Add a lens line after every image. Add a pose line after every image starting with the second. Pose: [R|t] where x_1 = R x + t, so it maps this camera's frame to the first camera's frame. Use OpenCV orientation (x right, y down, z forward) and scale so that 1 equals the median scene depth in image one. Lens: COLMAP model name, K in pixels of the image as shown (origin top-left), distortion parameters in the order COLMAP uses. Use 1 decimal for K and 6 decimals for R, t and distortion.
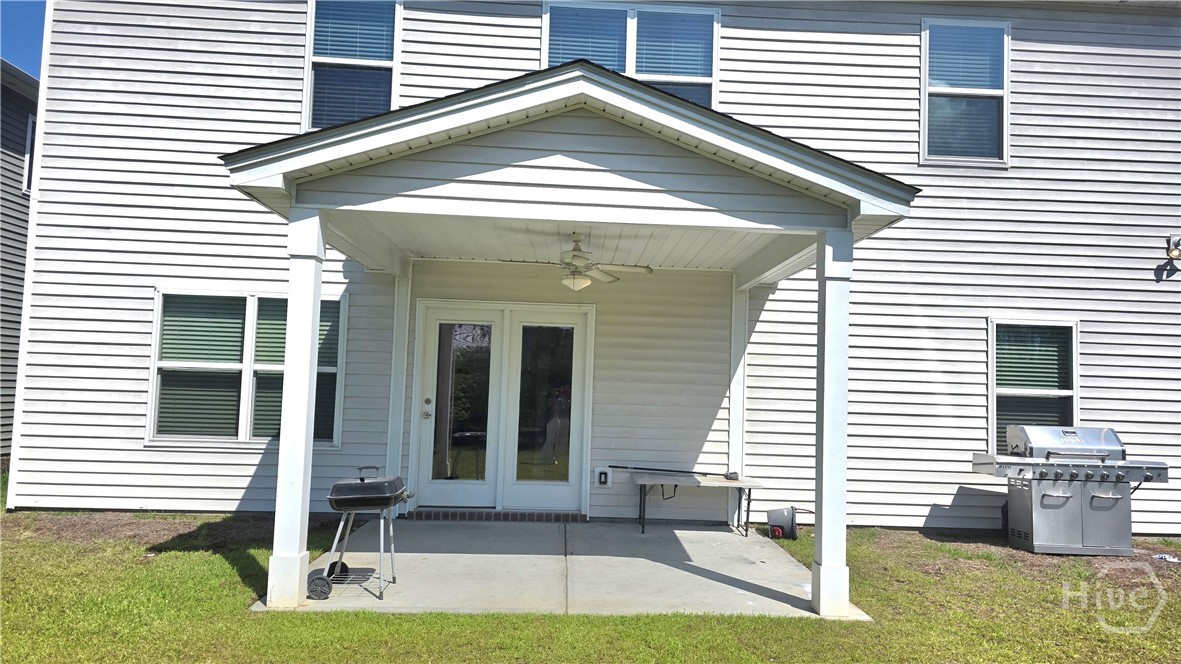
lens RADIAL K [[793.4, 0, 591.6], [0, 793.4, 330.4], [0, 0, 1]] dist [0.050931, -0.007122]
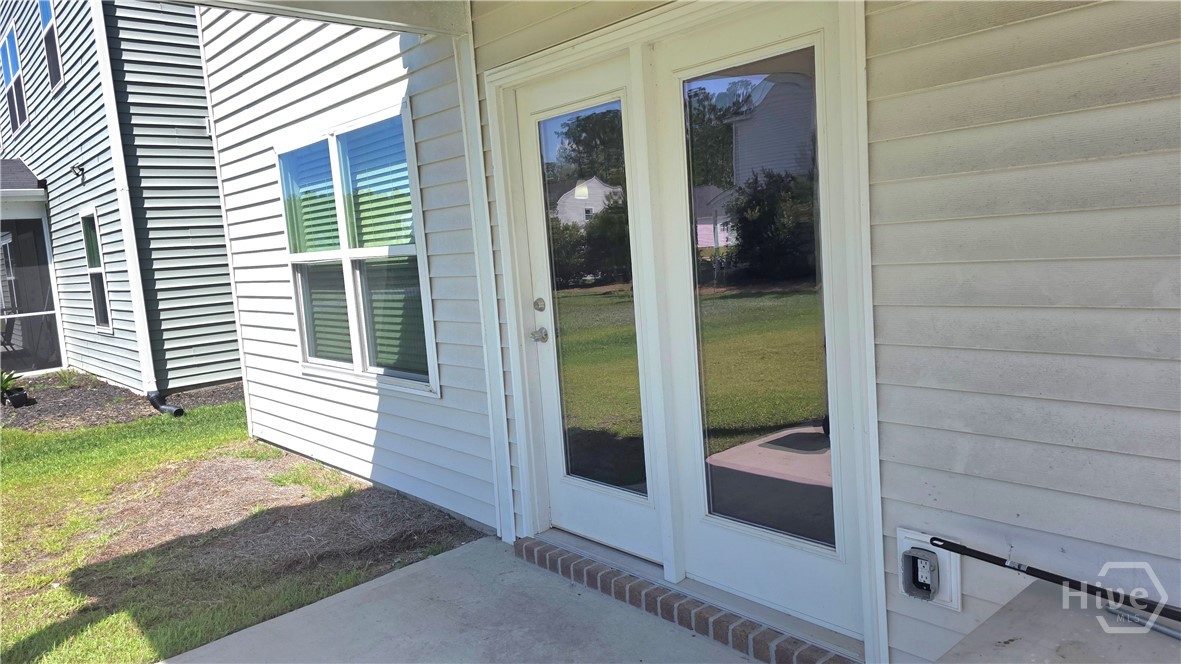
lens RADIAL K [[793.4, 0, 585.9], [0, 793.4, 328.3], [0, 0, 1]] dist [0.050931, -0.007122]
pose [[0.609083, 0.010283, -0.793040, 0.164060], [0.129100, 0.985294, 0.111930, 0.055776], [0.782528, -0.170556, 0.598799, 0.757177]]
